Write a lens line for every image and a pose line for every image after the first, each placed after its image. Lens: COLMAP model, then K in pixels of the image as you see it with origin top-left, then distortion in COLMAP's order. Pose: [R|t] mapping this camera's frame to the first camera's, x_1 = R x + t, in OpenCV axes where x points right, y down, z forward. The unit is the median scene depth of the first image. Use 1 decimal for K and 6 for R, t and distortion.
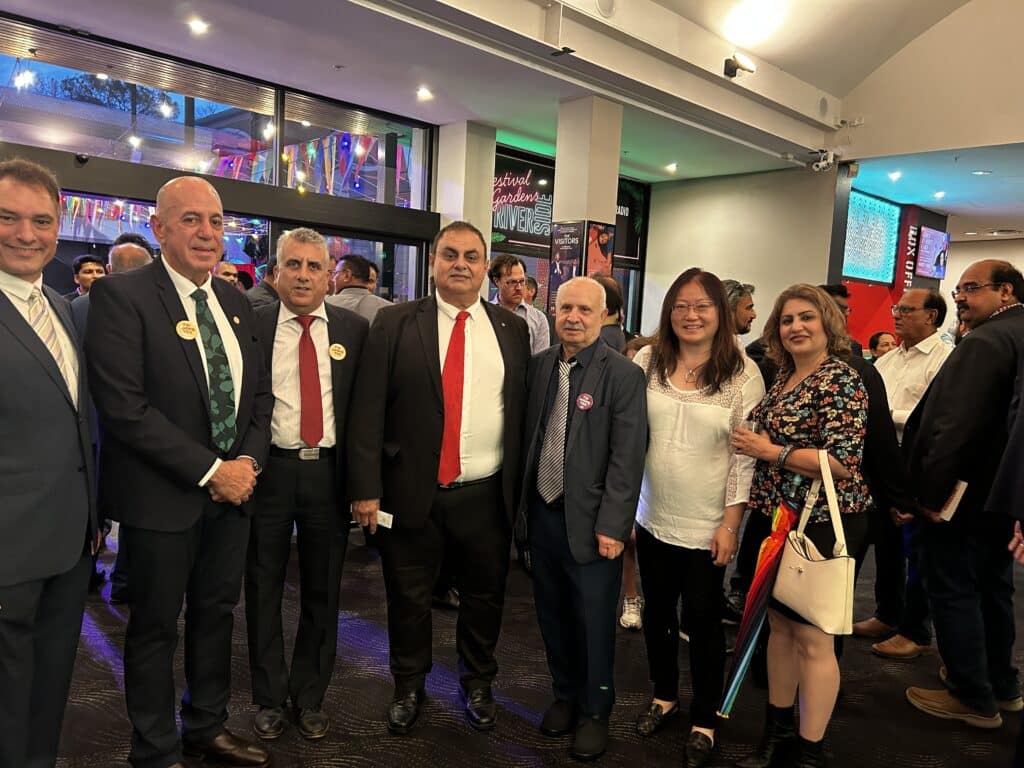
lens RADIAL K [[770.8, 0, 512.0], [0, 770.8, 384.0], [0, 0, 1]] dist [0.010817, 0.002279]
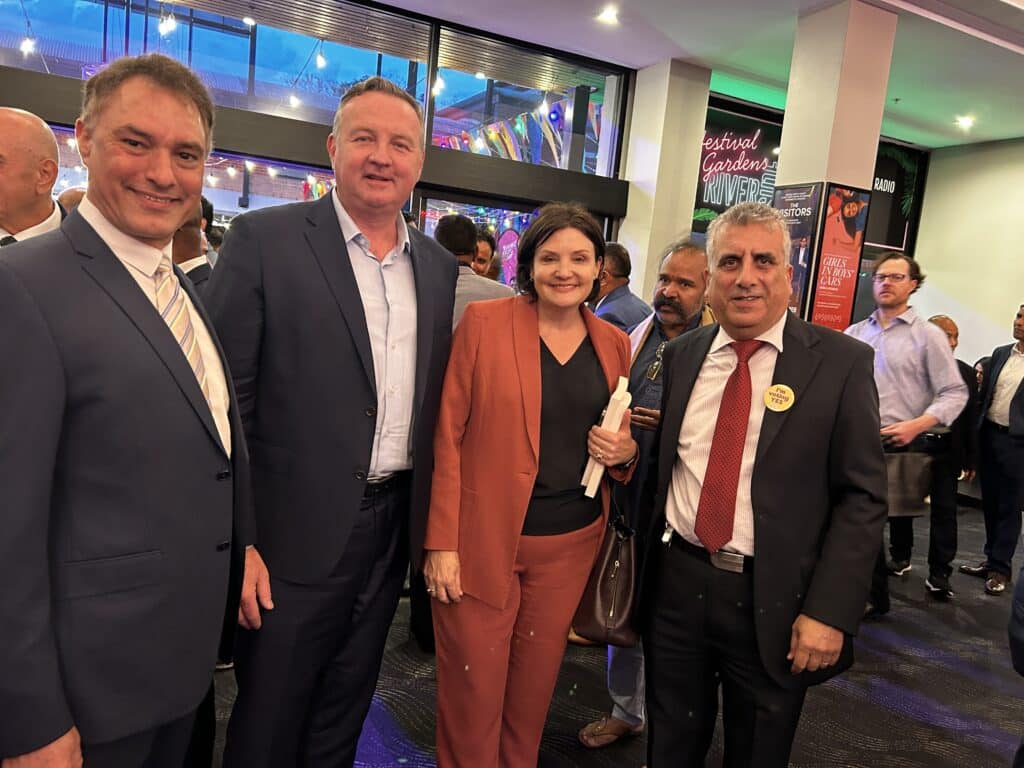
lens RADIAL K [[770.8, 0, 512.0], [0, 770.8, 384.0], [0, 0, 1]] dist [0.010817, 0.002279]
pose [[0.956022, 0.068938, -0.285078, 0.030385], [-0.066158, 0.997621, 0.019383, -0.021274], [0.285736, 0.000329, 0.958308, 0.206717]]
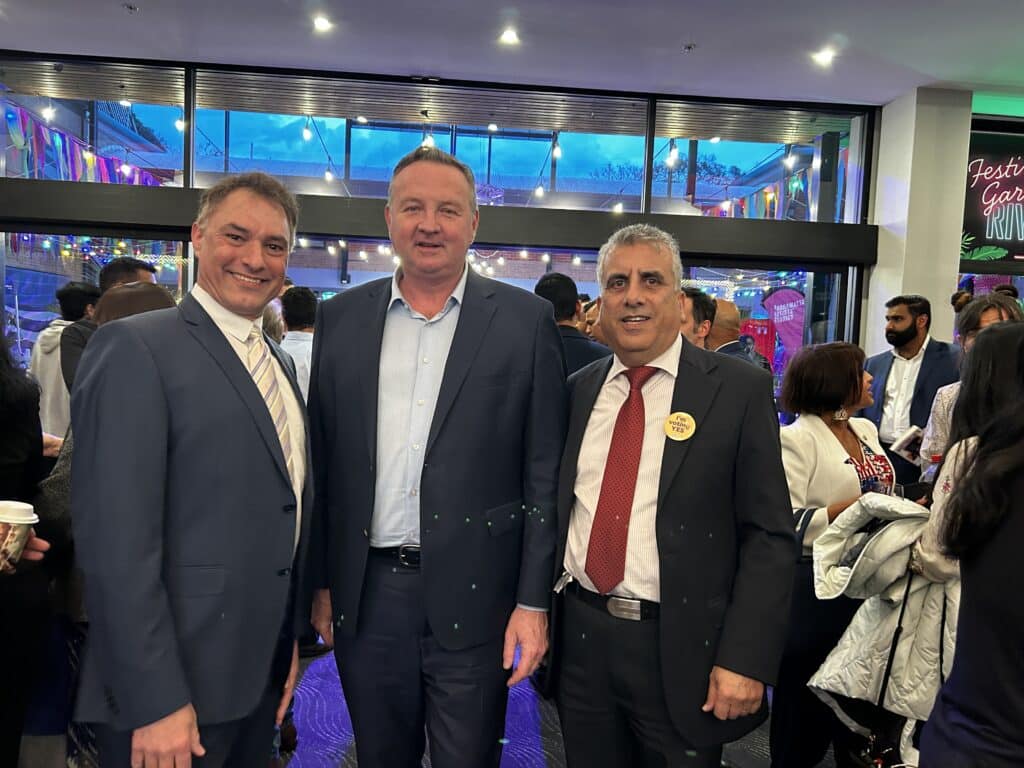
lens RADIAL K [[767.4, 0, 512.0], [0, 767.4, 384.0], [0, 0, 1]] dist [0.002795, -0.002446]
pose [[0.764489, 0.009693, -0.644564, 0.106635], [-0.055949, 0.997111, -0.051365, -0.017931], [0.642204, 0.075331, 0.762823, 0.244874]]
